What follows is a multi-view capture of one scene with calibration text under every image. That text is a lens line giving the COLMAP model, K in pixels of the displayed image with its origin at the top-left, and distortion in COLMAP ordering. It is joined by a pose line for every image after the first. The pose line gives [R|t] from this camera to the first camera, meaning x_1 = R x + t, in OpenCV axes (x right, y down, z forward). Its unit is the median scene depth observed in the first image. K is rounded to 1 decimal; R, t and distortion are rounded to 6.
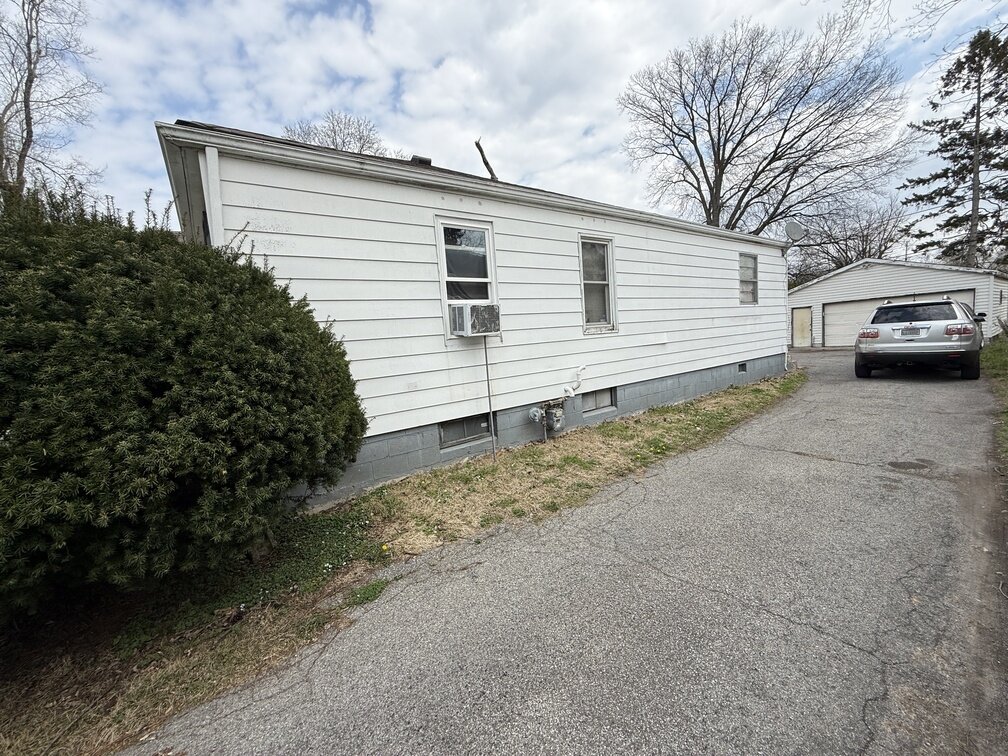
lens RADIAL K [[402.4, 0, 502.5], [0, 402.4, 378.9], [0, 0, 1]] dist [-0.000985, 0.000587]
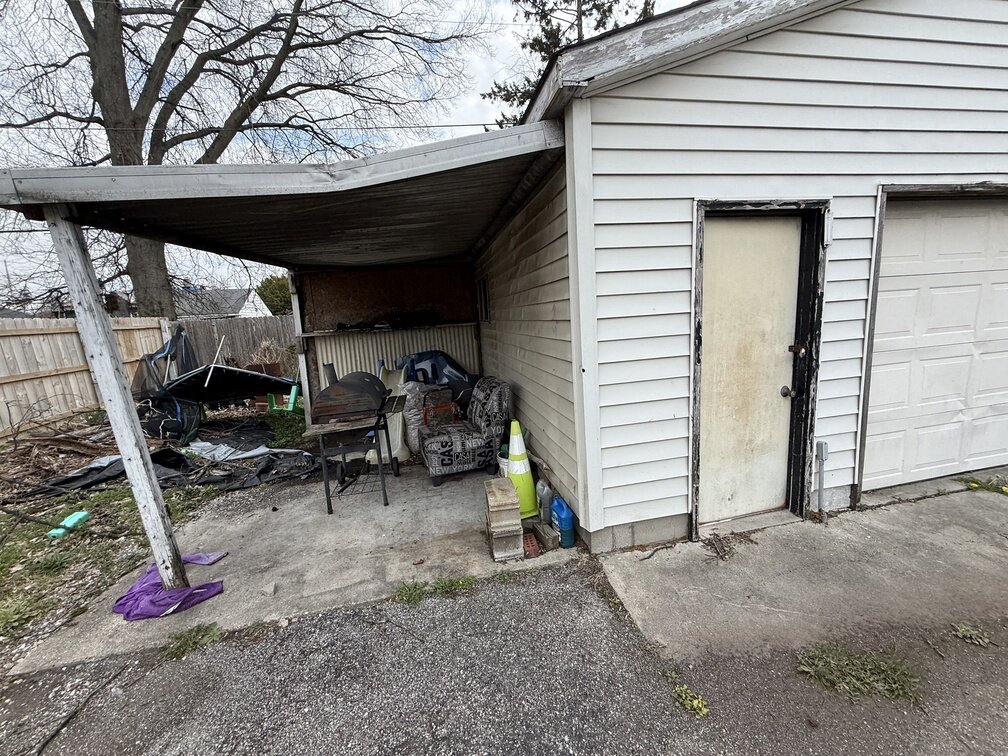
lens RADIAL K [[402.4, 0, 501.3], [0, 402.4, 377.3], [0, 0, 1]] dist [-0.000985, 0.000587]
pose [[0.425524, -0.094916, 0.899956, 0.499899], [0.117334, 0.991876, 0.049132, -0.119300], [-0.897308, 0.084689, 0.433204, 0.847750]]
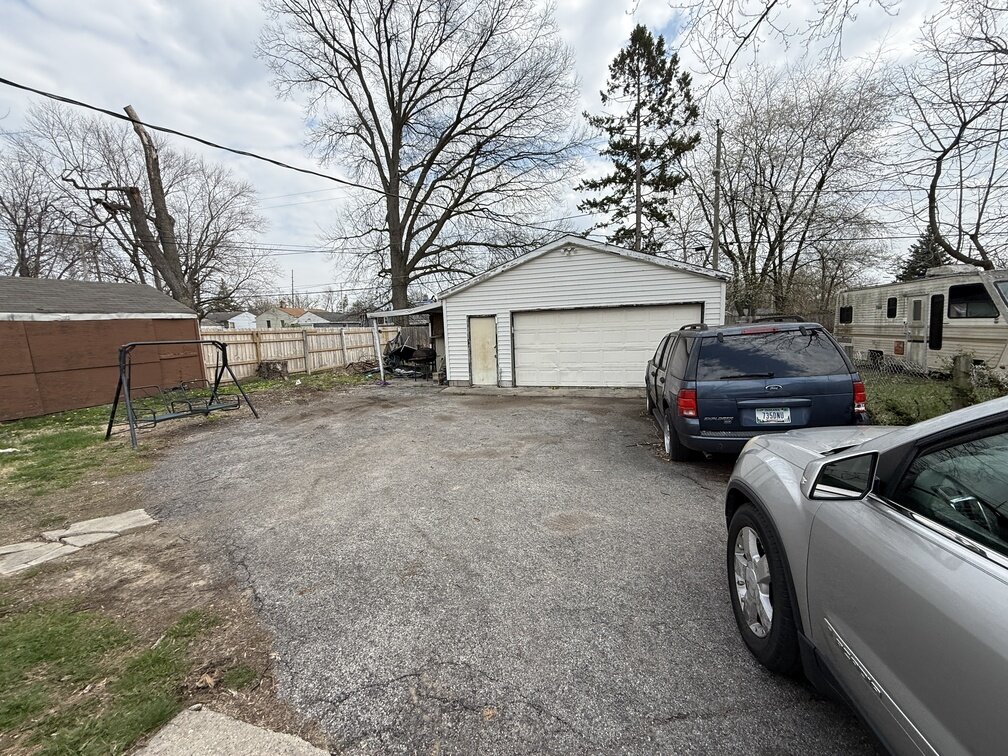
lens RADIAL K [[402.4, 0, 507.5], [0, 402.4, 382.5], [0, 0, 1]] dist [-0.000985, 0.000587]
pose [[0.791083, -0.031539, 0.610895, 0.352994], [0.030722, 0.999458, 0.011816, -0.074893], [-0.610936, 0.009420, 0.791624, 0.442566]]
